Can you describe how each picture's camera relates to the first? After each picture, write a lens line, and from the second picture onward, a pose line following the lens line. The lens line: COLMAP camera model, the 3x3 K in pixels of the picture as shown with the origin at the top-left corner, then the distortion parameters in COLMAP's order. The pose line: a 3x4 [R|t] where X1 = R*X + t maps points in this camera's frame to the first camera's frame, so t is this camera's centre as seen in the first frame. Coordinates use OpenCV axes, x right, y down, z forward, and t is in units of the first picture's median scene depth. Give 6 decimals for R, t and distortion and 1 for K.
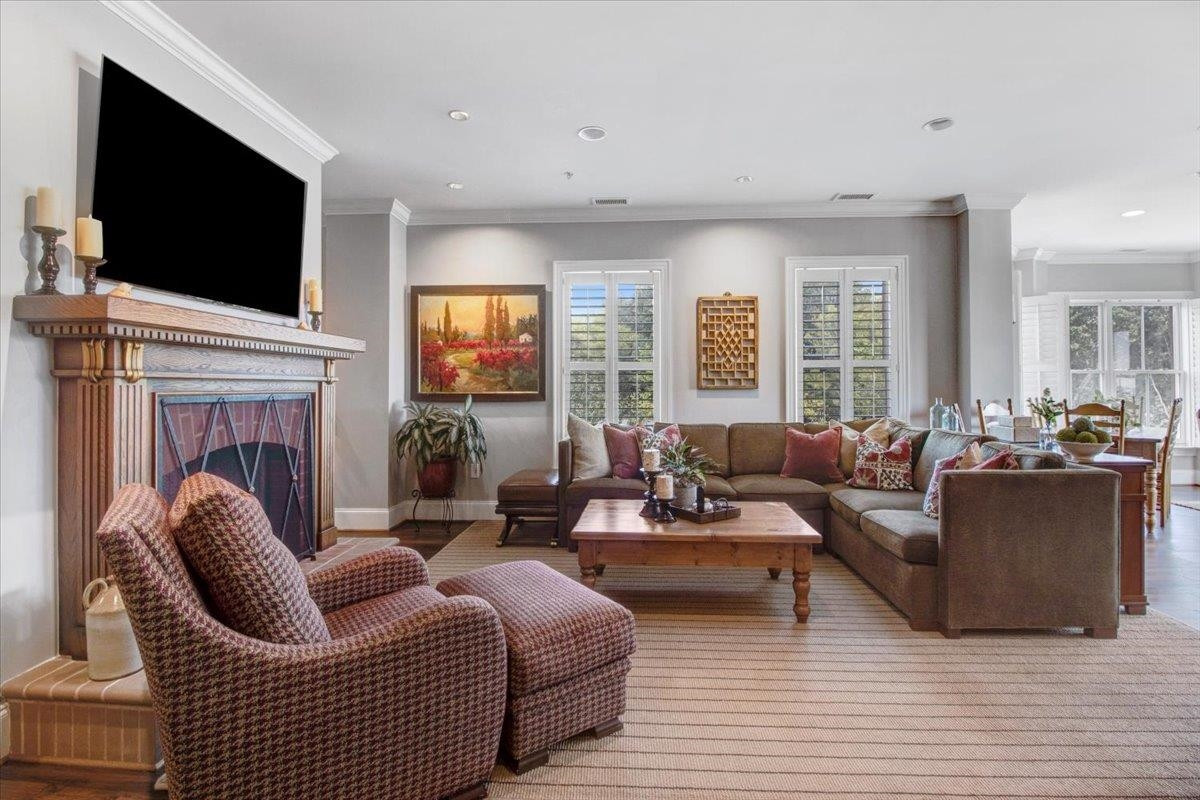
lens RADIAL K [[566.7, 0, 603.9], [0, 566.7, 396.1], [0, 0, 1]] dist [-0.006637, -0.001136]
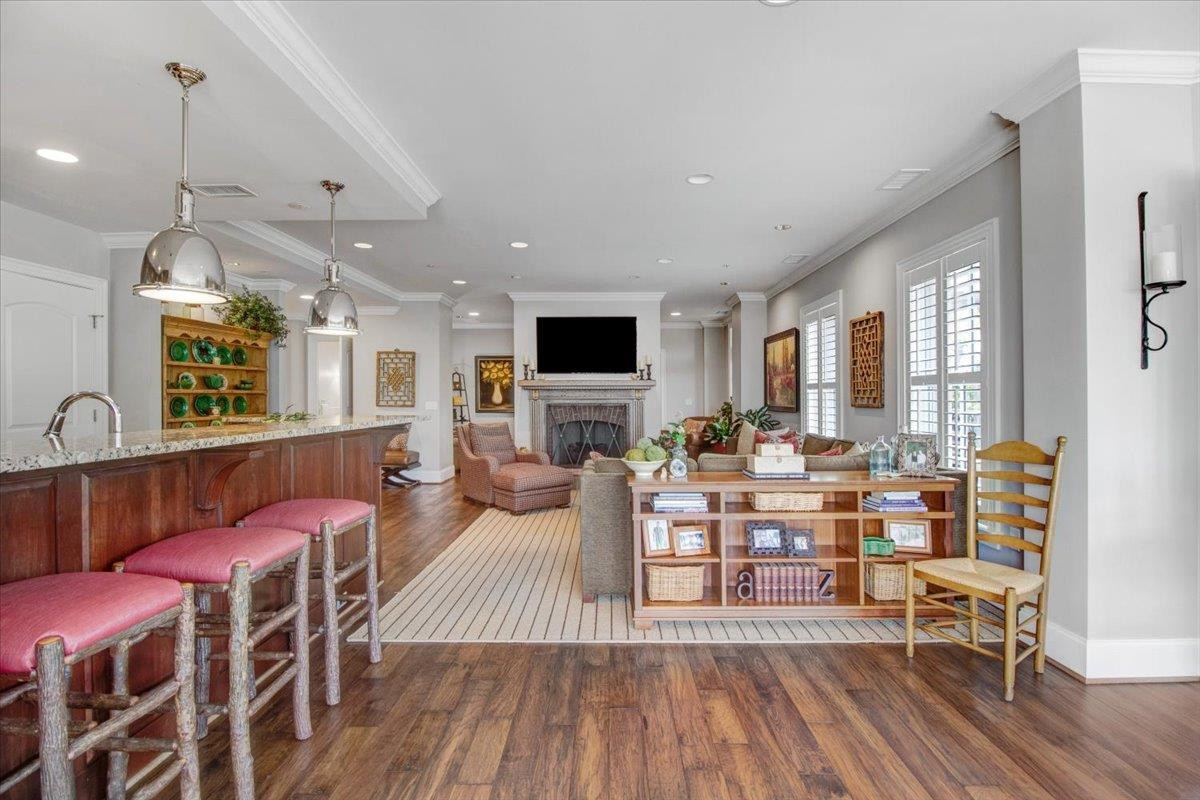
lens RADIAL K [[566.7, 0, 603.9], [0, 566.7, 396.1], [0, 0, 1]] dist [-0.006637, -0.001136]
pose [[0.034947, 0.004897, -0.999377, 1.961652], [-0.018643, 0.999817, 0.004247, -0.045740], [0.999215, 0.018483, 0.035032, 0.812558]]
